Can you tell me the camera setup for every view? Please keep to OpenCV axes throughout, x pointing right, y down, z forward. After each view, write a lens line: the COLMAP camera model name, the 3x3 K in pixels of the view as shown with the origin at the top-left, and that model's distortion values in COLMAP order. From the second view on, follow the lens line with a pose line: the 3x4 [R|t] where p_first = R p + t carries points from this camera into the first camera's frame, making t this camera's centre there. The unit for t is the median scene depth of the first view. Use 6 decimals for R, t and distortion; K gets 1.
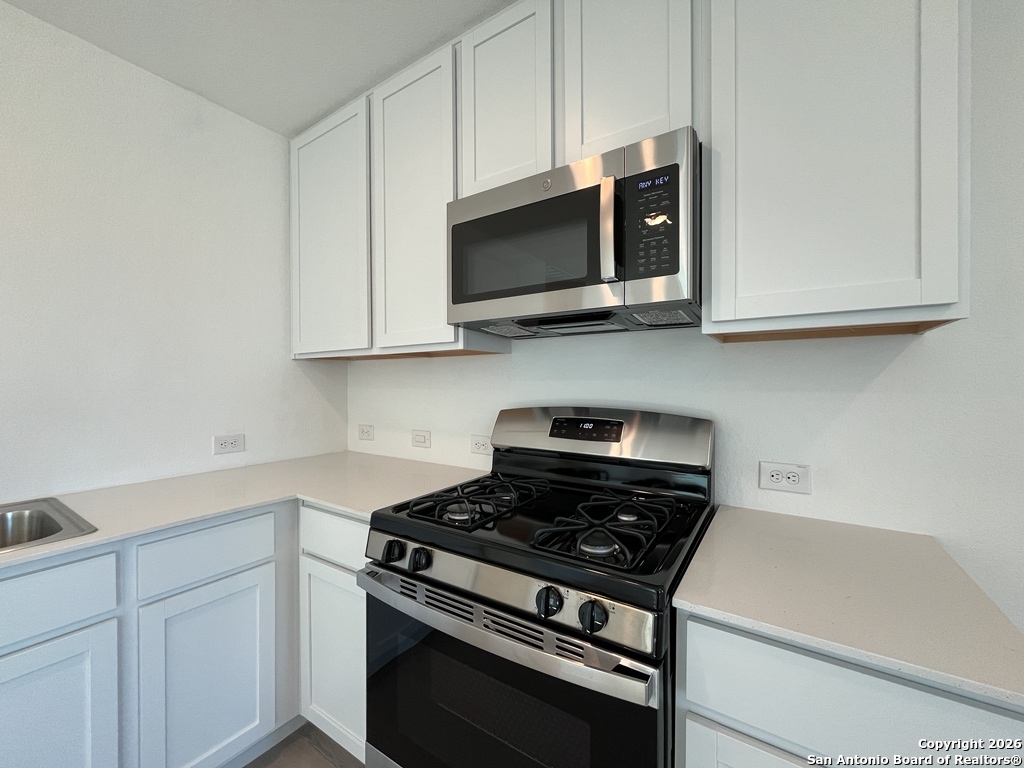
lens RADIAL K [[414.0, 0, 518.9], [0, 414.0, 381.8], [0, 0, 1]] dist [-0.001998, -0.000281]
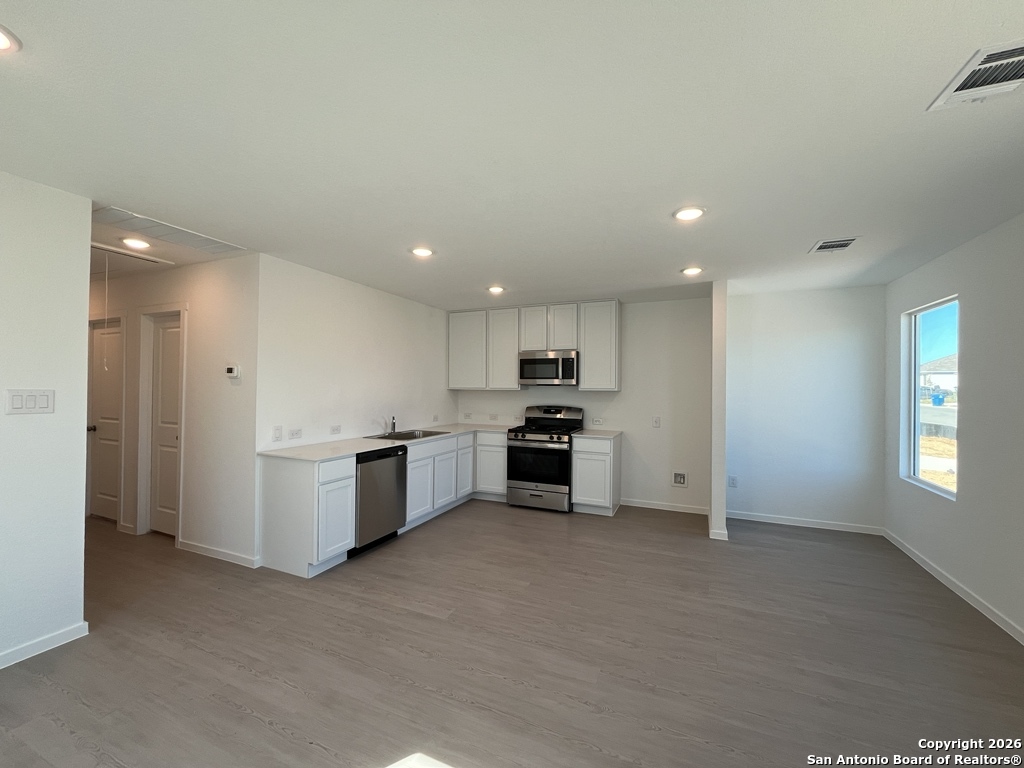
lens RADIAL K [[407.5, 0, 512.0], [0, 407.5, 384.0], [0, 0, 1]] dist [0.001209, -0.000006]
pose [[0.988535, 0.010835, 0.150604, -0.811535], [-0.009050, 0.999880, -0.012533, -0.093227], [-0.150722, 0.011027, 0.988515, -2.772580]]
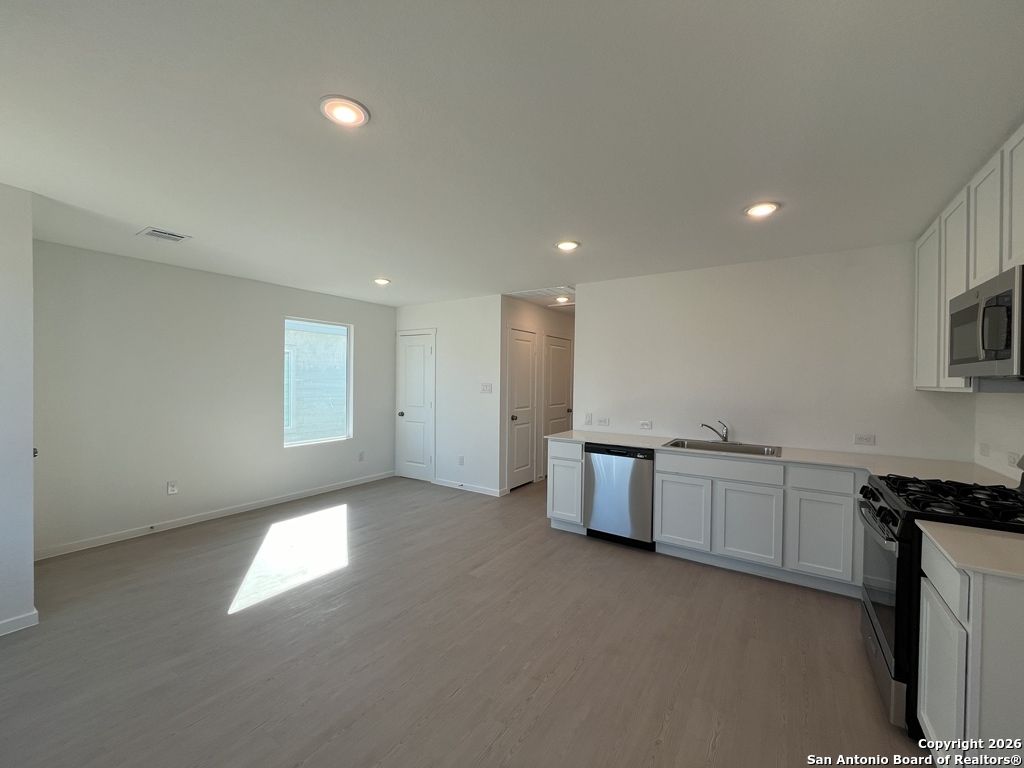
lens RADIAL K [[407.5, 0, 512.0], [0, 407.5, 384.0], [0, 0, 1]] dist [0.001209, -0.000006]
pose [[-0.010126, 0.008471, -0.999913, 1.389083], [-0.016437, 0.999828, 0.008637, -0.099600], [0.999814, 0.016524, -0.009985, -0.632299]]
